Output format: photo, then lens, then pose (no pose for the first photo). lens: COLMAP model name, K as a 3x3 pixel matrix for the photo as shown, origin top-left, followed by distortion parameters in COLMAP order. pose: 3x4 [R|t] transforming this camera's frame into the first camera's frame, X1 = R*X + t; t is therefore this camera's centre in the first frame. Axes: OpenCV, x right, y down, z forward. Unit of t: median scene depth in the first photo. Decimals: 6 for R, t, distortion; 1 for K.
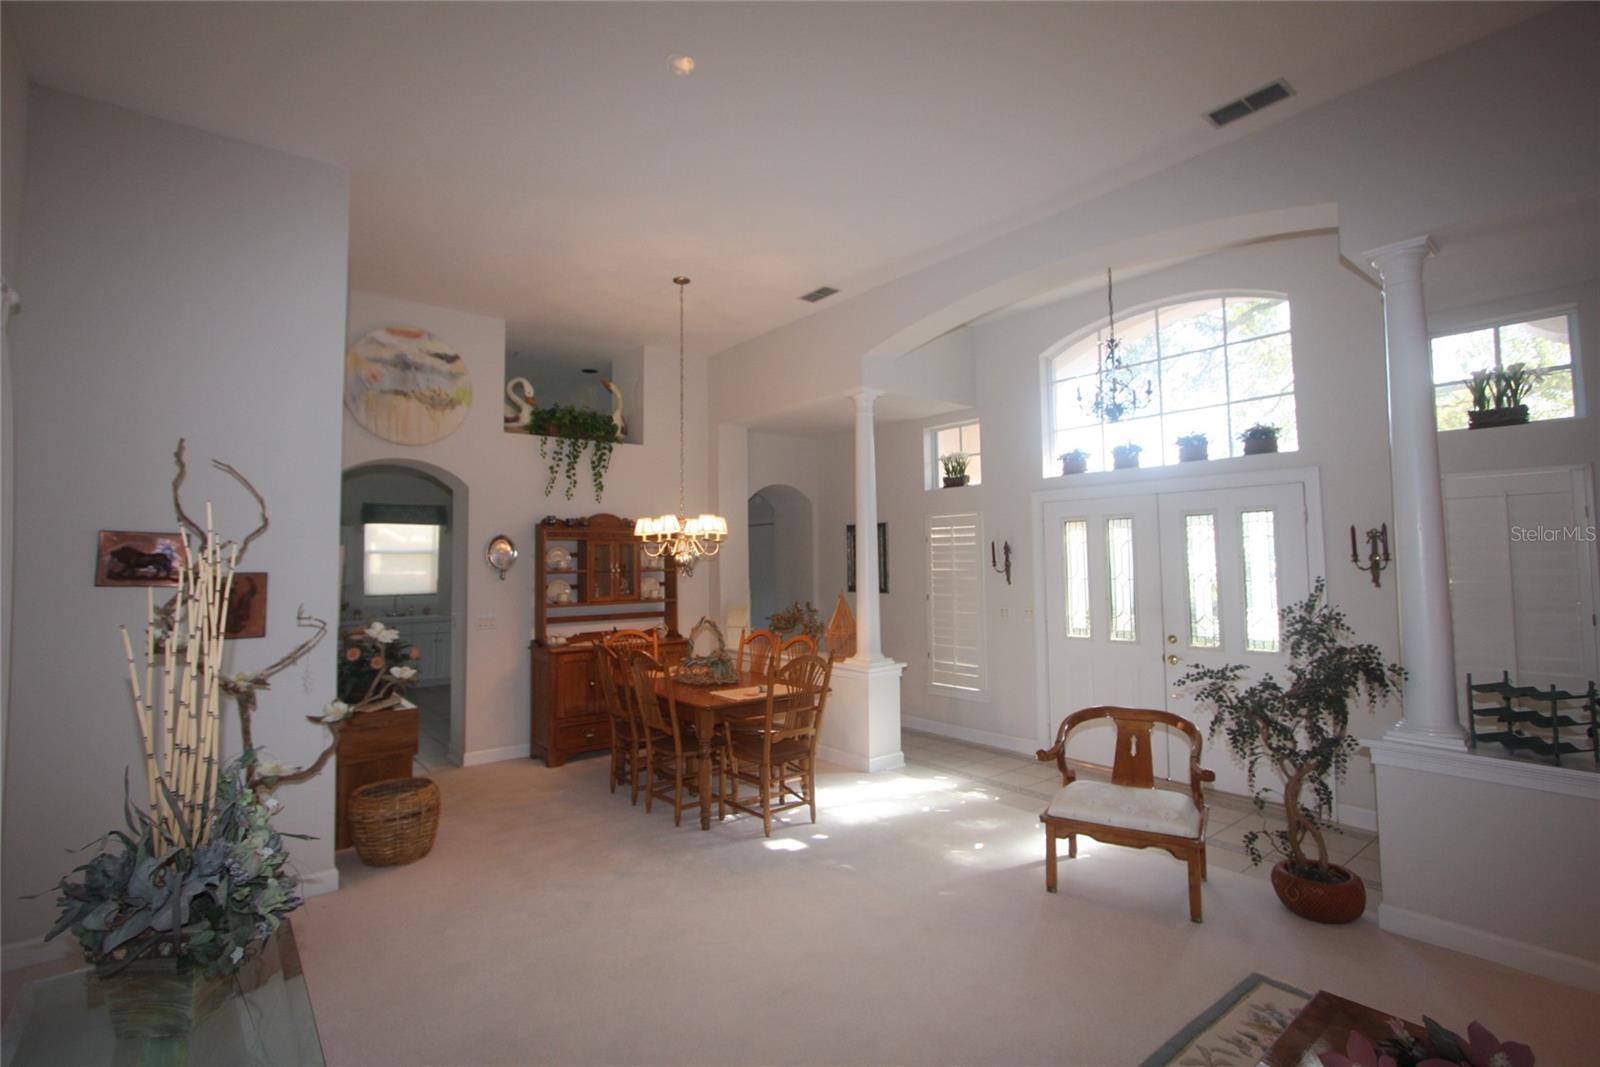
lens RADIAL K [[741.0, 0, 796.6], [0, 741.0, 525.6], [0, 0, 1]] dist [-0.013632, 0.000217]
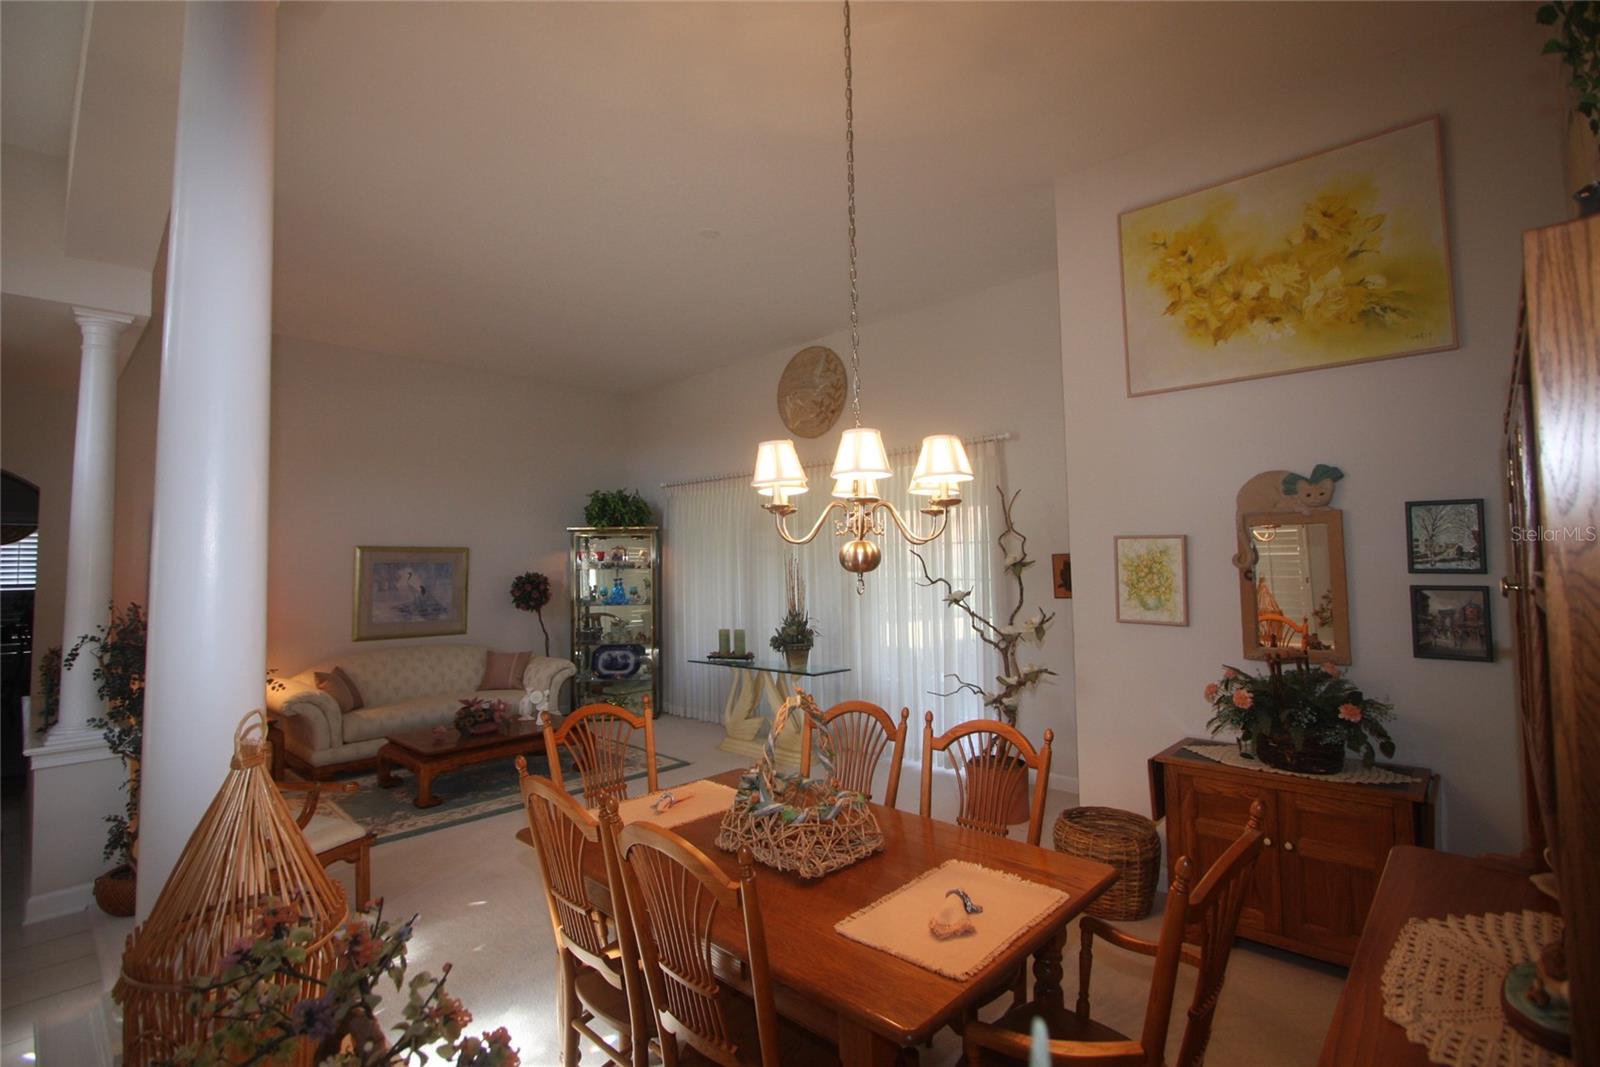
lens RADIAL K [[741.0, 0, 794.9], [0, 741.0, 527.4], [0, 0, 1]] dist [-0.013632, 0.000217]
pose [[-0.989452, 0.024985, -0.142692, -0.055841], [0.038937, 0.994635, -0.095837, 0.063002], [0.139532, -0.100382, -0.985116, 1.286308]]
